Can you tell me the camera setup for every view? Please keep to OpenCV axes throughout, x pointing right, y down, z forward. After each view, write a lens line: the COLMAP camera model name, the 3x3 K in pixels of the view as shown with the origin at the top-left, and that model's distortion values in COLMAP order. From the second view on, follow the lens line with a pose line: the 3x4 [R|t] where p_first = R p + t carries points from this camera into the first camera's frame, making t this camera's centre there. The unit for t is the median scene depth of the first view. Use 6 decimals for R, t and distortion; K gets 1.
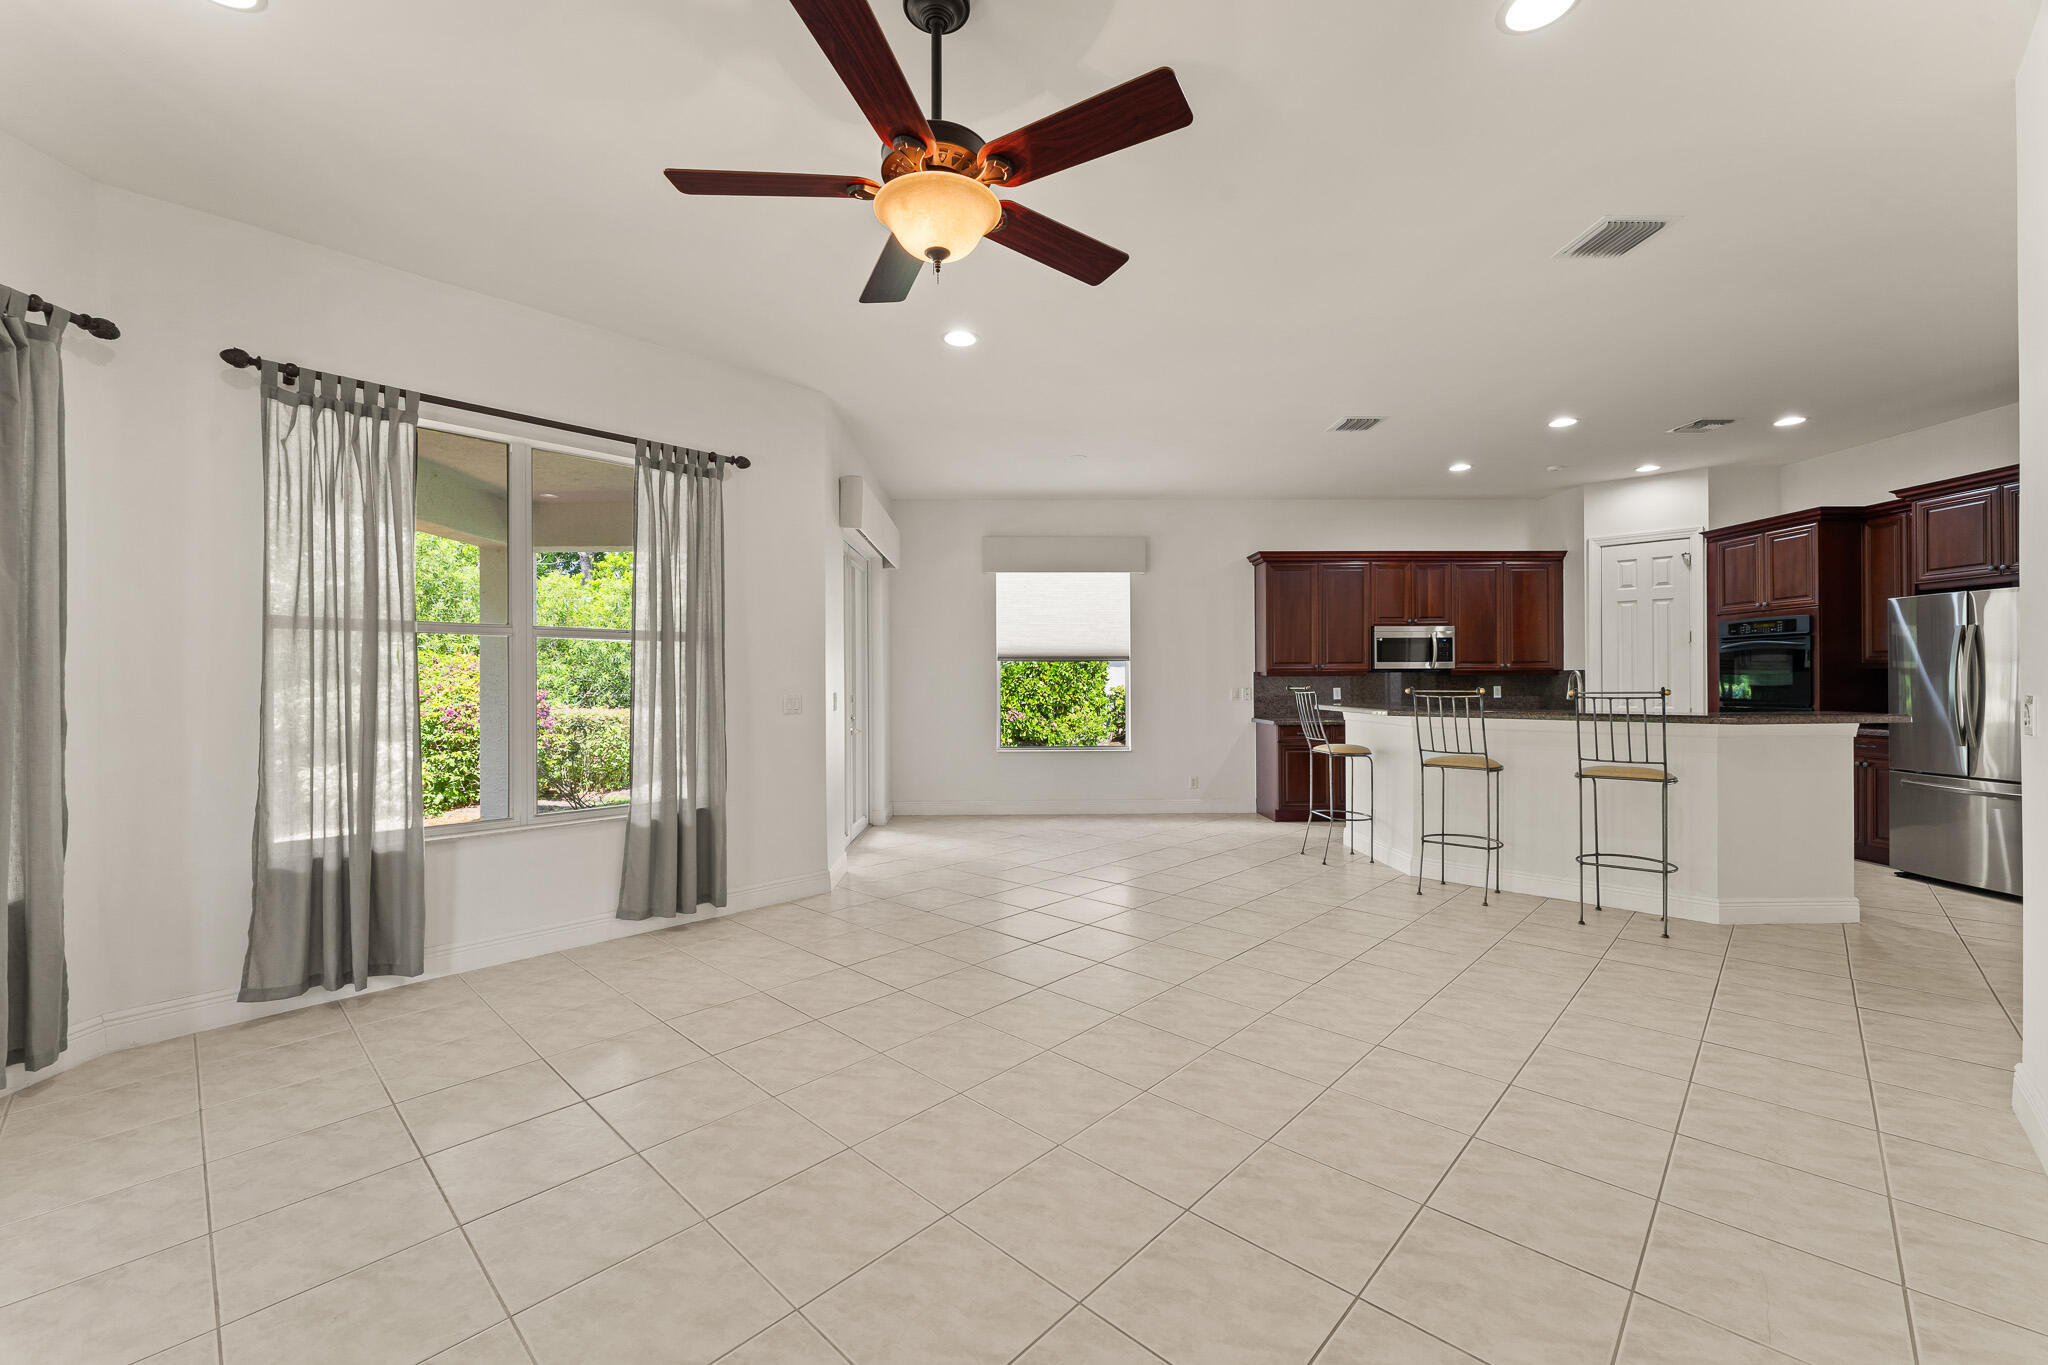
lens RADIAL K [[819.7, 0, 1035.9], [0, 819.7, 674.8], [0, 0, 1]] dist [-0.000118, 0.000051]
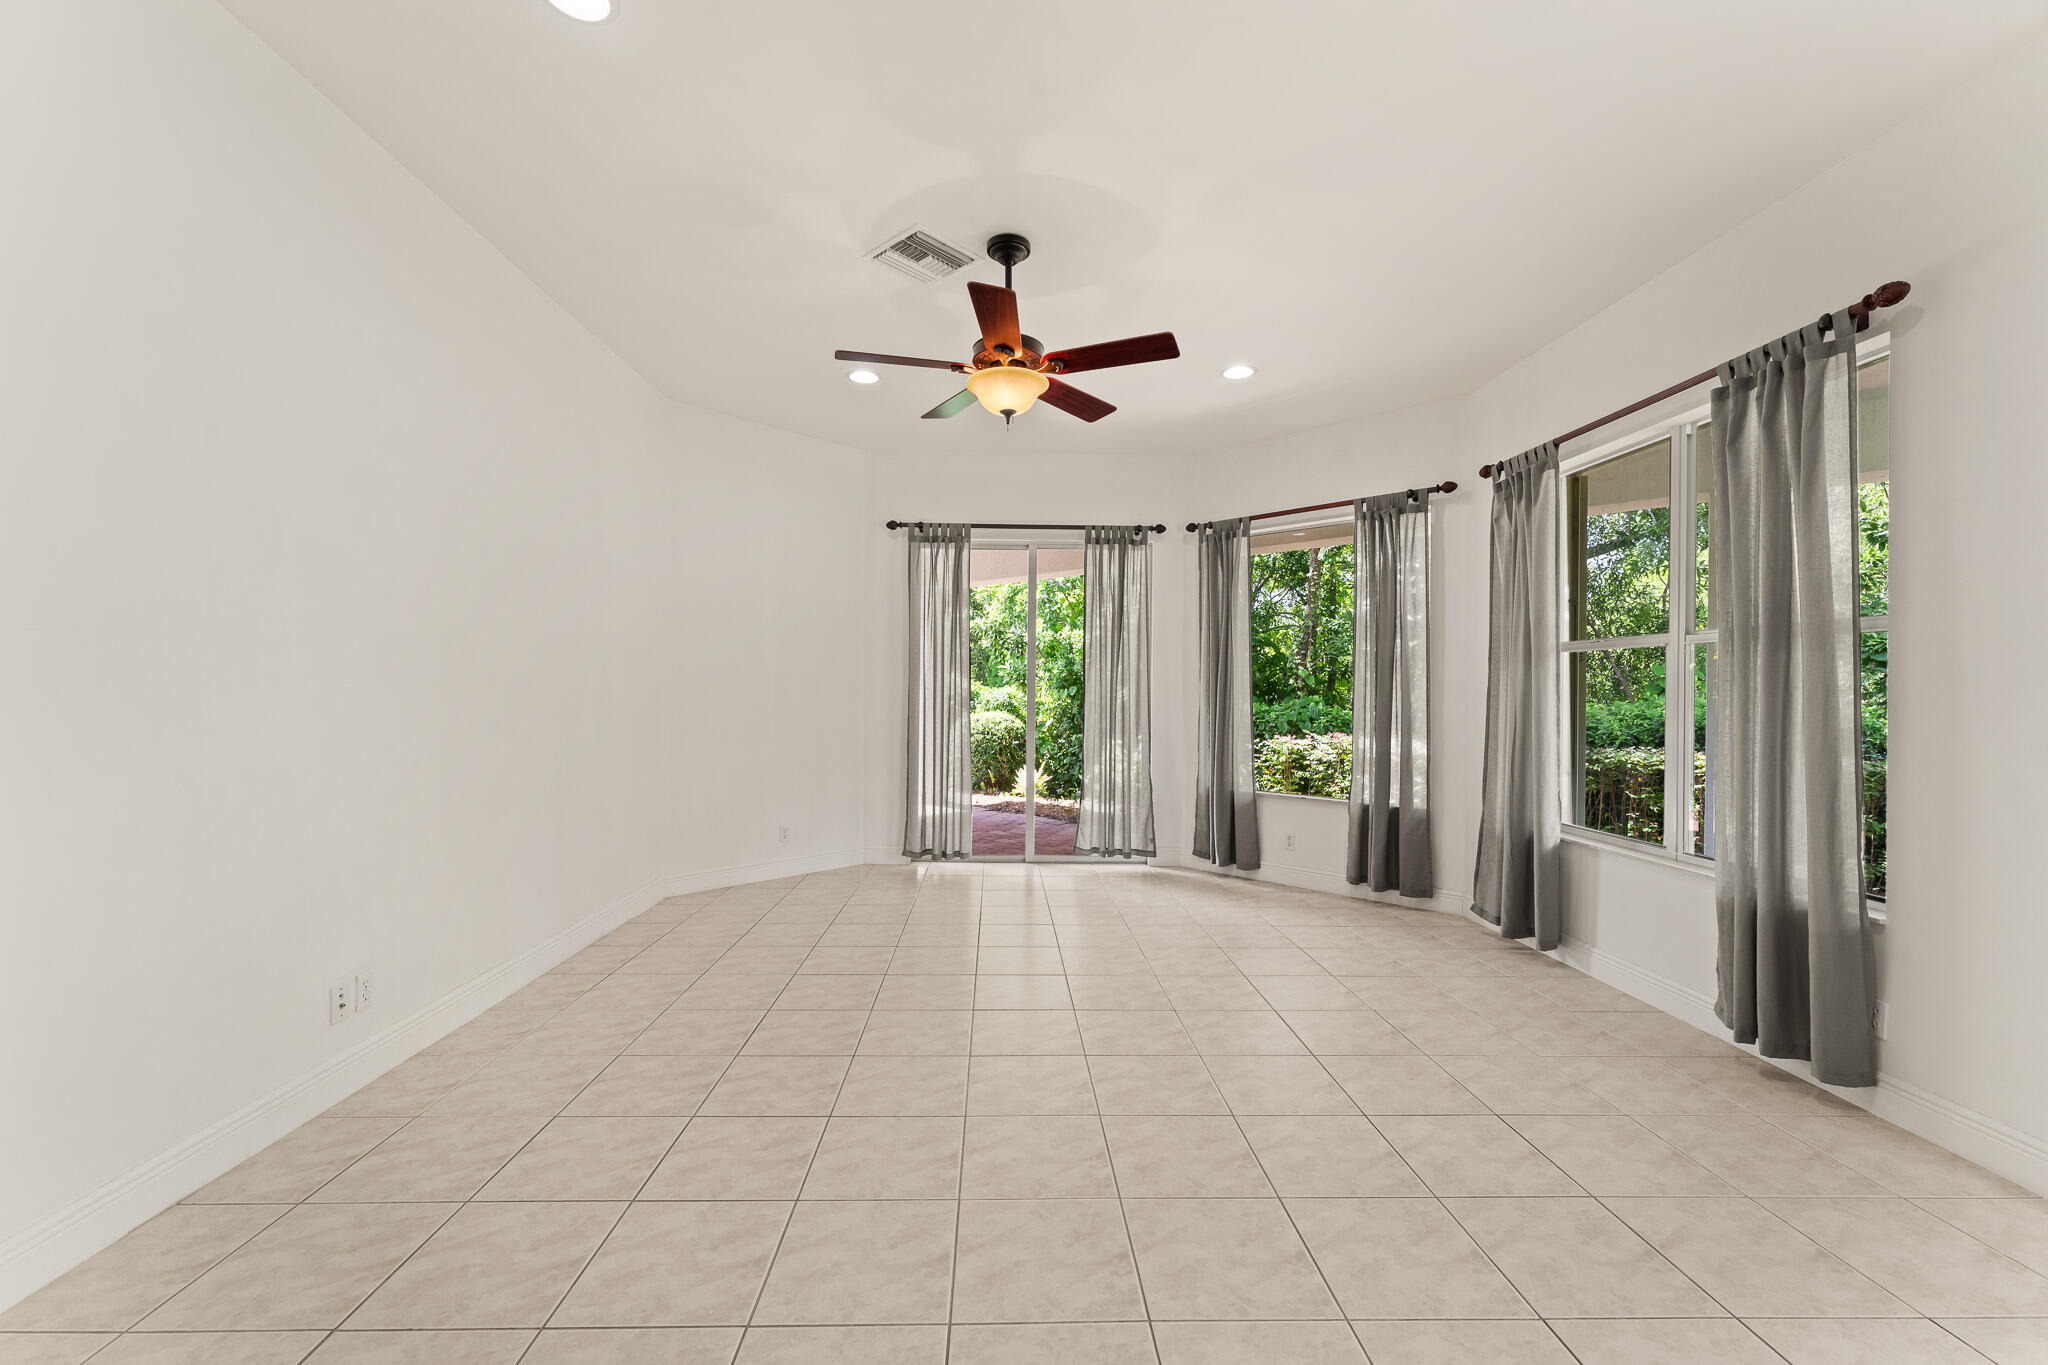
lens RADIAL K [[819.7, 0, 1029.6], [0, 819.7, 689.7], [0, 0, 1]] dist [-0.000118, 0.000051]
pose [[-0.711505, -0.001829, -0.702679, 0.598017], [0.001155, 0.999992, -0.003772, -0.000634], [0.702680, -0.003495, -0.711497, 1.361918]]
